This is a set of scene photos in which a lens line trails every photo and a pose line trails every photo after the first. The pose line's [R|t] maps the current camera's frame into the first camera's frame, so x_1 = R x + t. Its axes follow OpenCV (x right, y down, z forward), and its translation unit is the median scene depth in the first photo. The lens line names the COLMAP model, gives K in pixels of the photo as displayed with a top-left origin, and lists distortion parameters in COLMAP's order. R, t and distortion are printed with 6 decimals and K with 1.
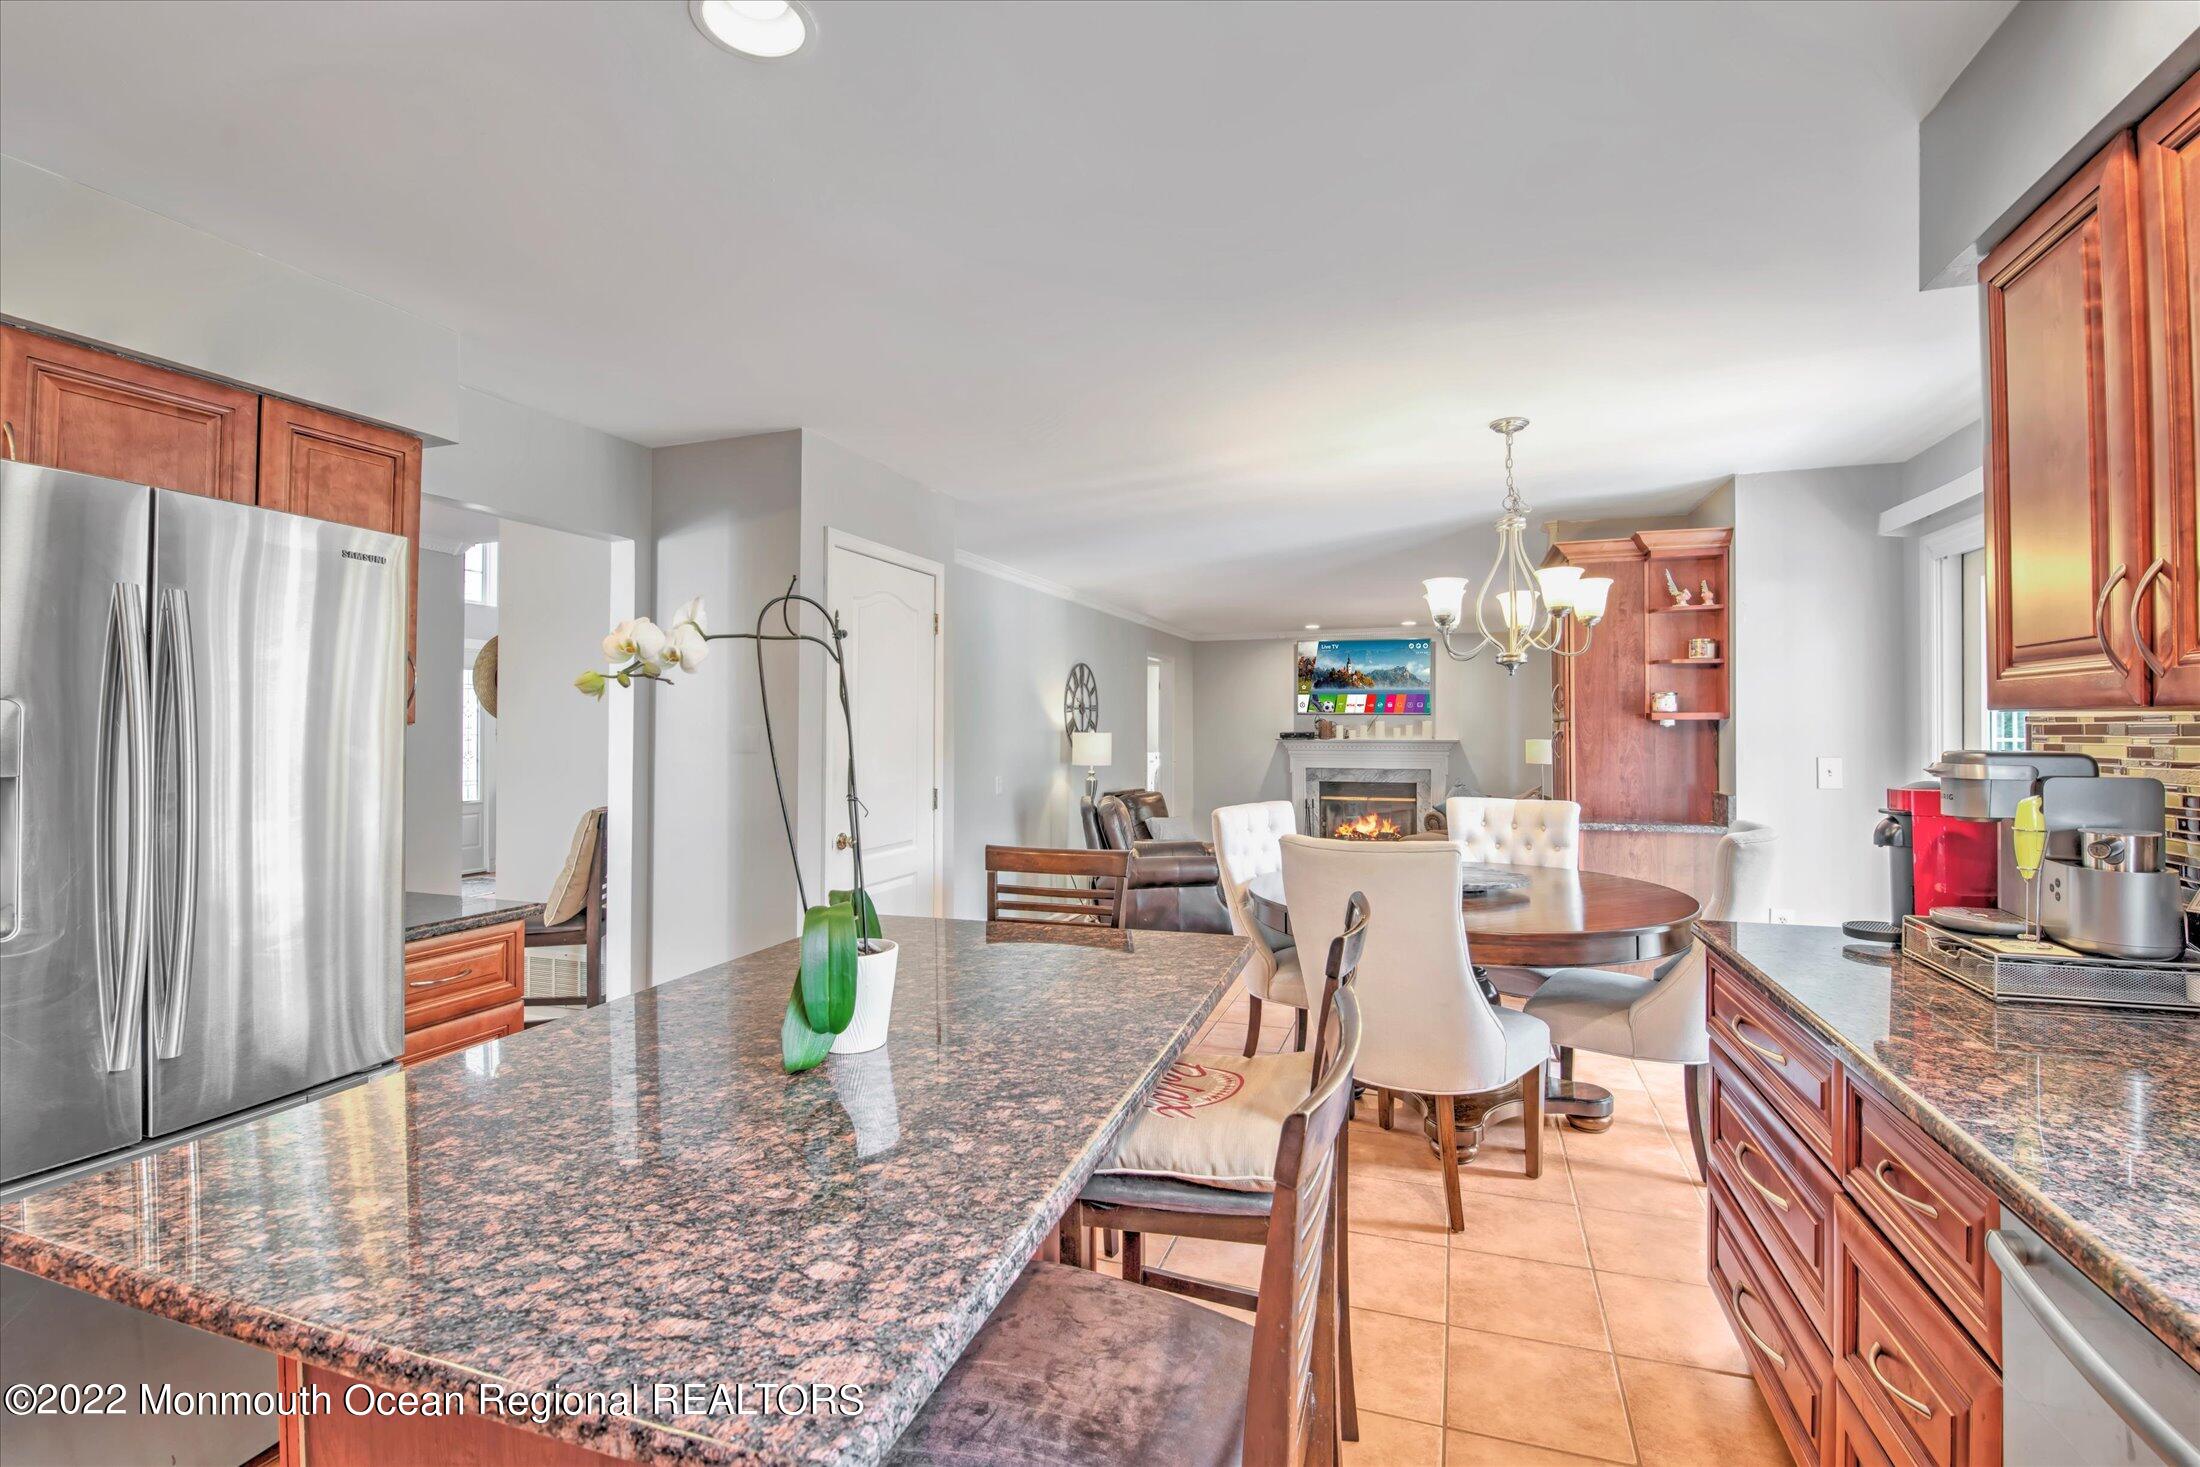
lens RADIAL K [[958.8, 0, 1108.6], [0, 958.8, 728.8], [0, 0, 1]] dist [-0.002777, -0.009783]
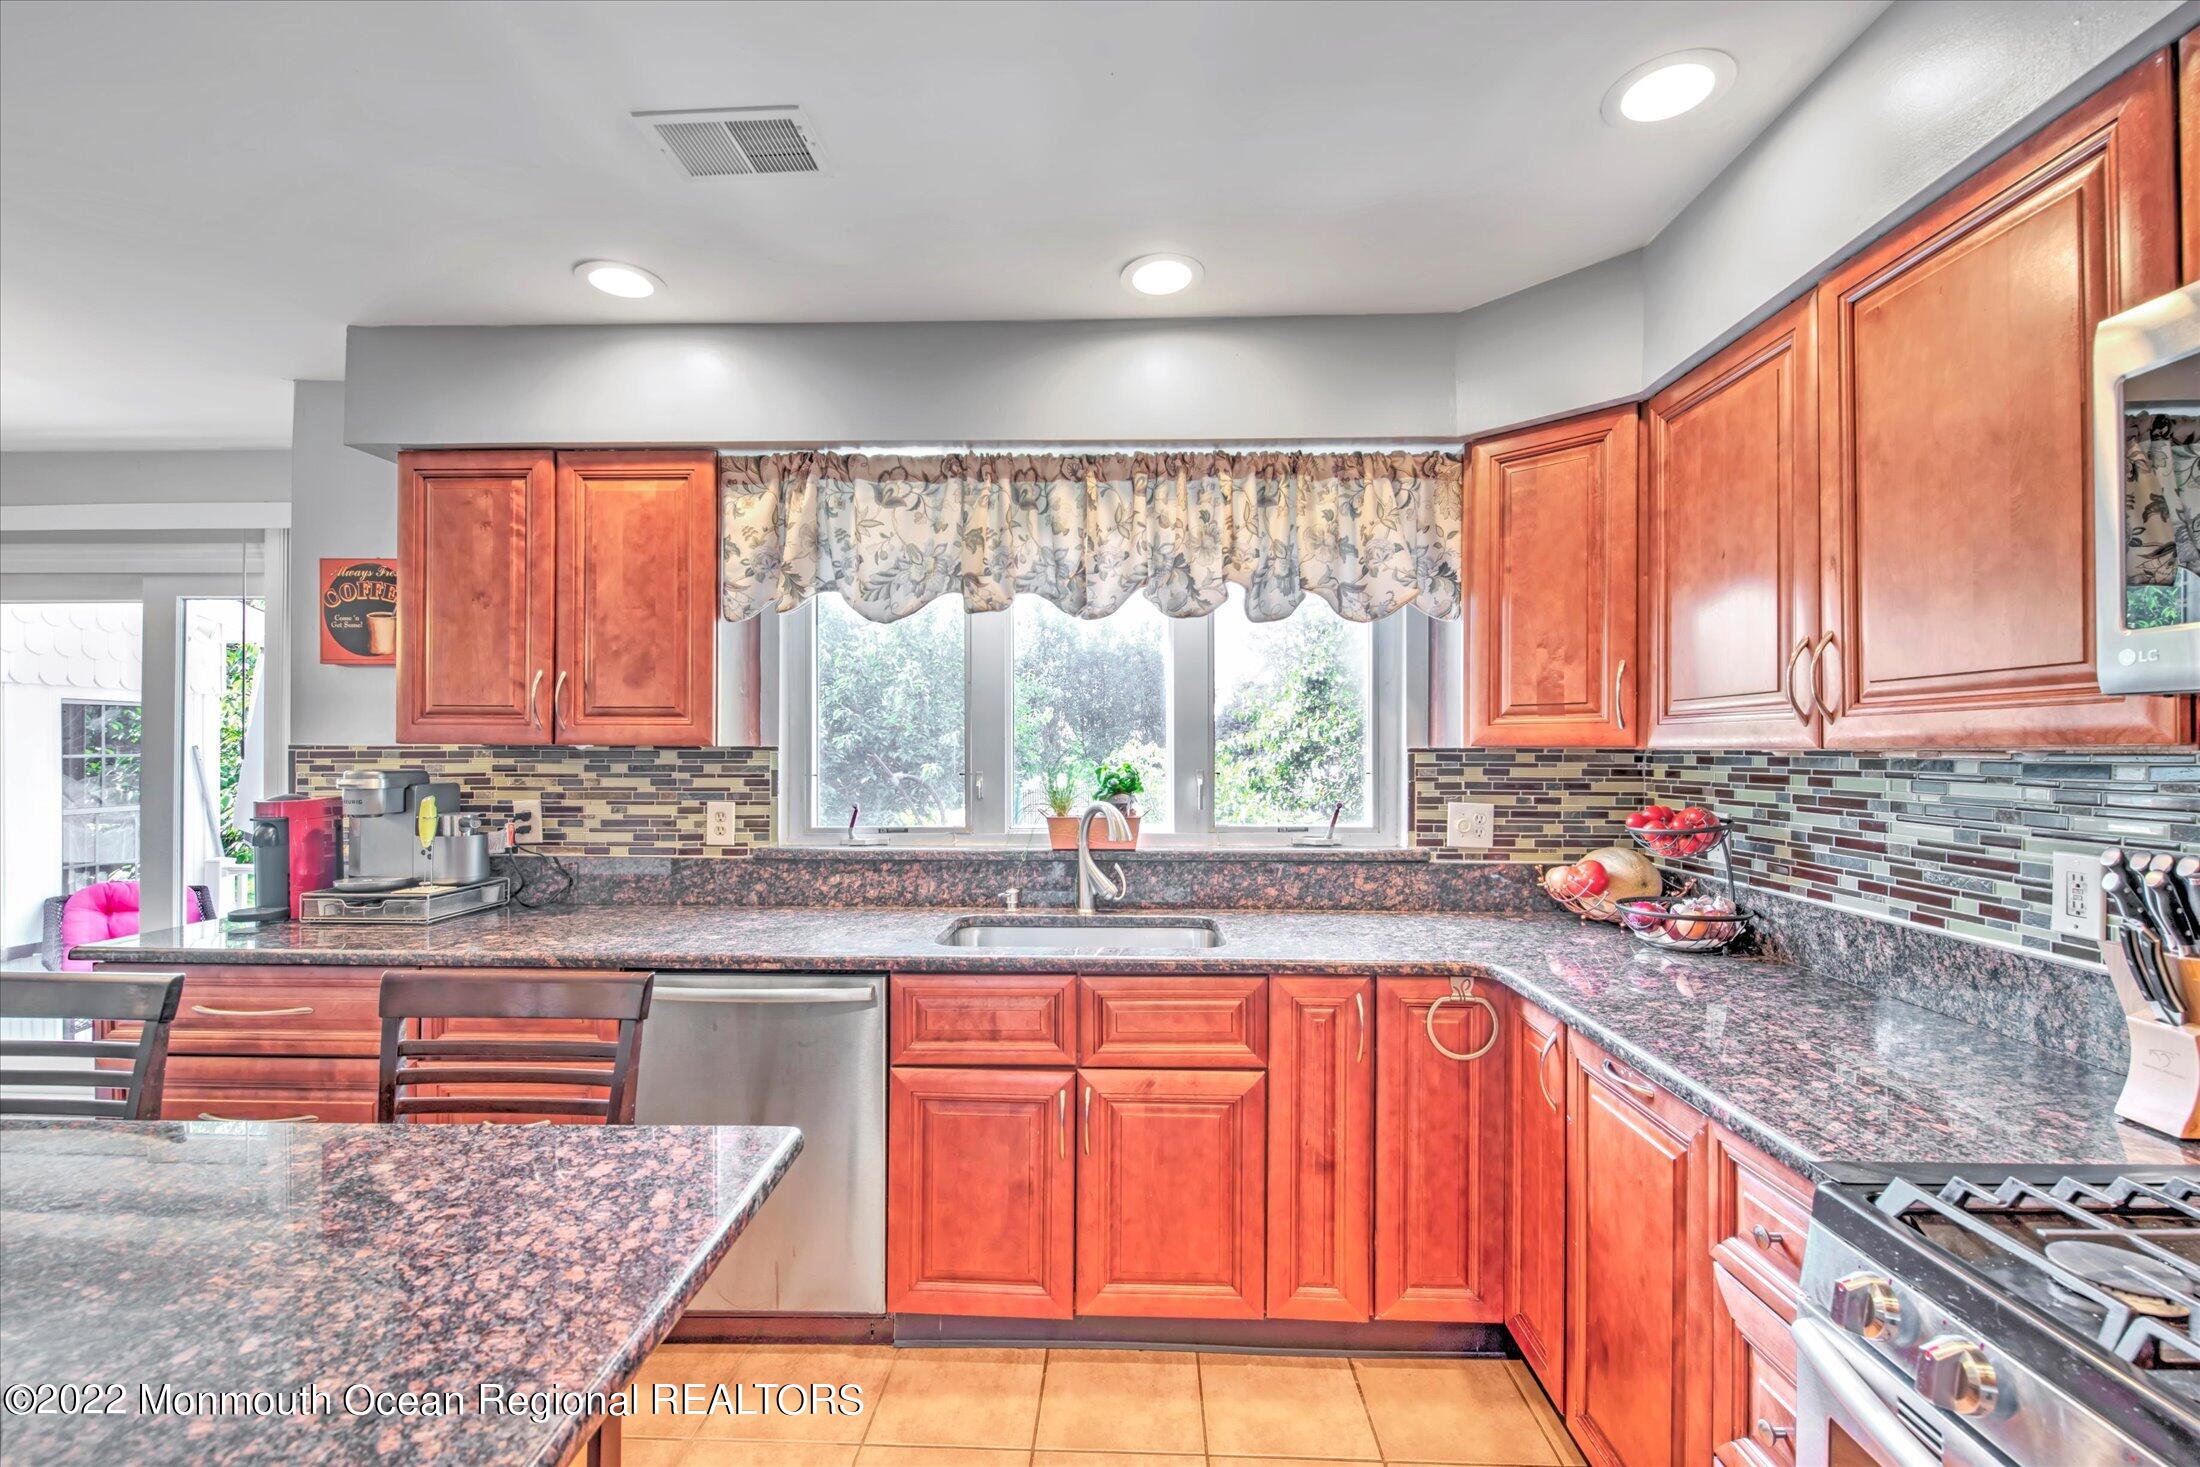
lens RADIAL K [[953.7, 0, 1107.0], [0, 953.7, 747.5], [0, 0, 1]] dist [0.012777, -0.009836]
pose [[-0.302496, -0.002438, 0.953147, -0.163098], [-0.000484, 0.999997, 0.002404, -0.002917], [-0.953150, 0.000265, -0.302497, 0.066109]]
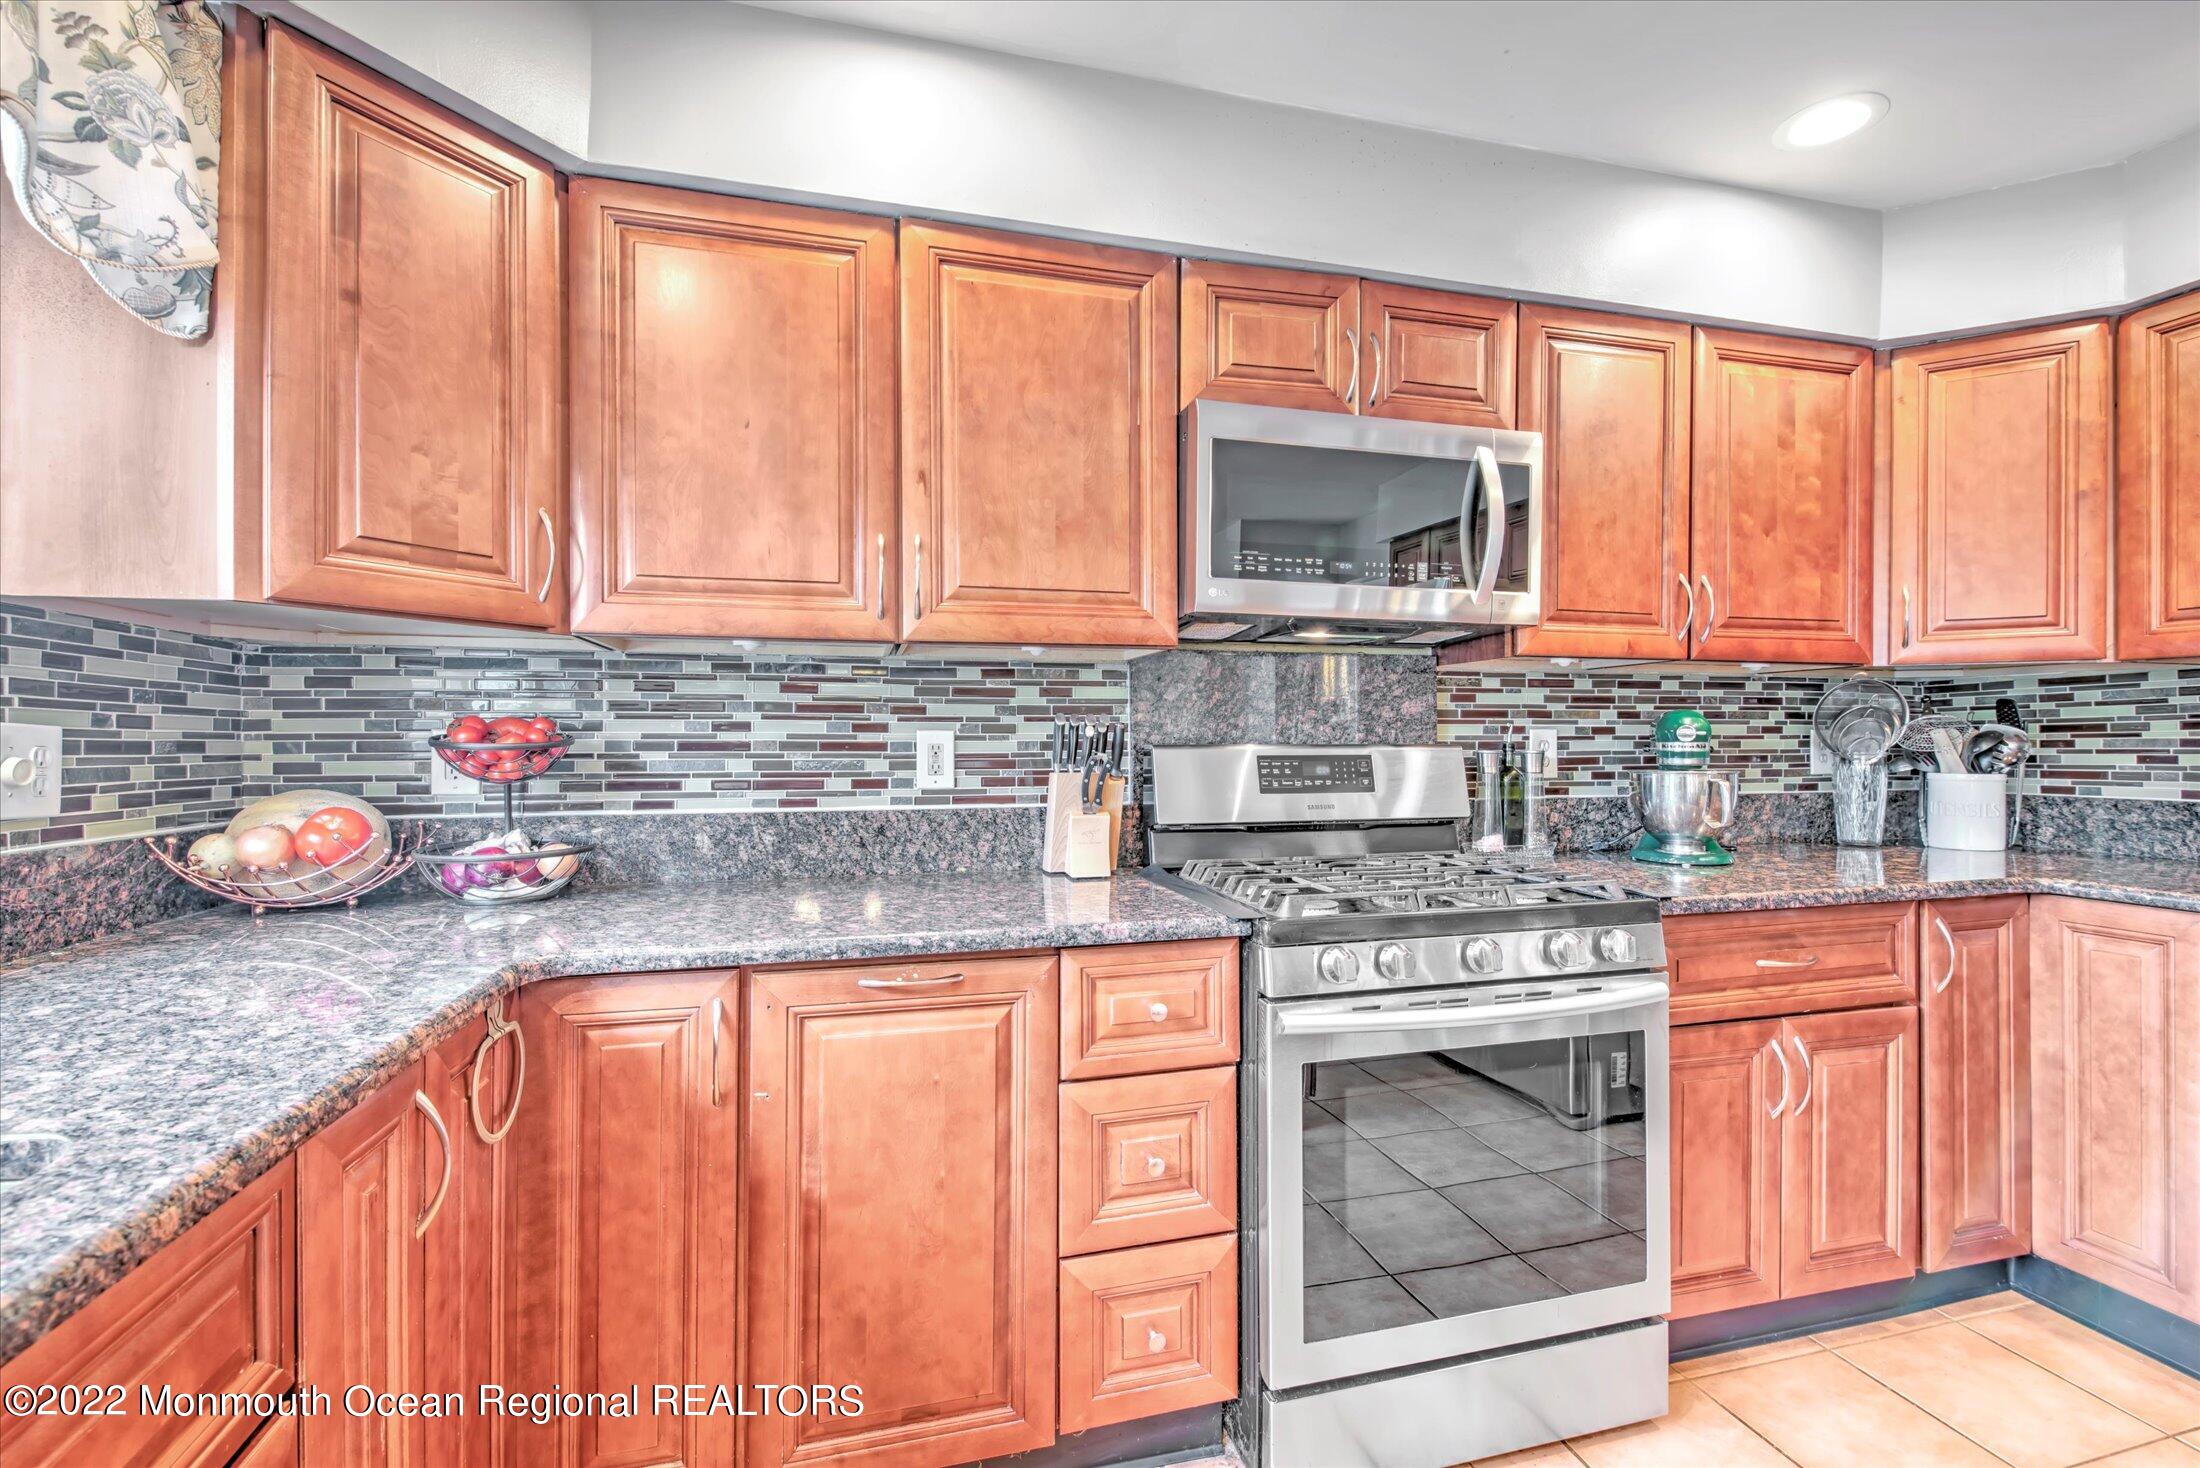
lens RADIAL K [[935.5, 0, 1086.3], [0, 935.5, 737.9], [0, 0, 1]] dist [0.014098, -0.009308]
pose [[-0.831153, -0.001685, -0.556041, 0.039190], [-0.000136, 0.999996, -0.002827, 0.018052], [0.556043, -0.002274, -0.831150, 0.067415]]
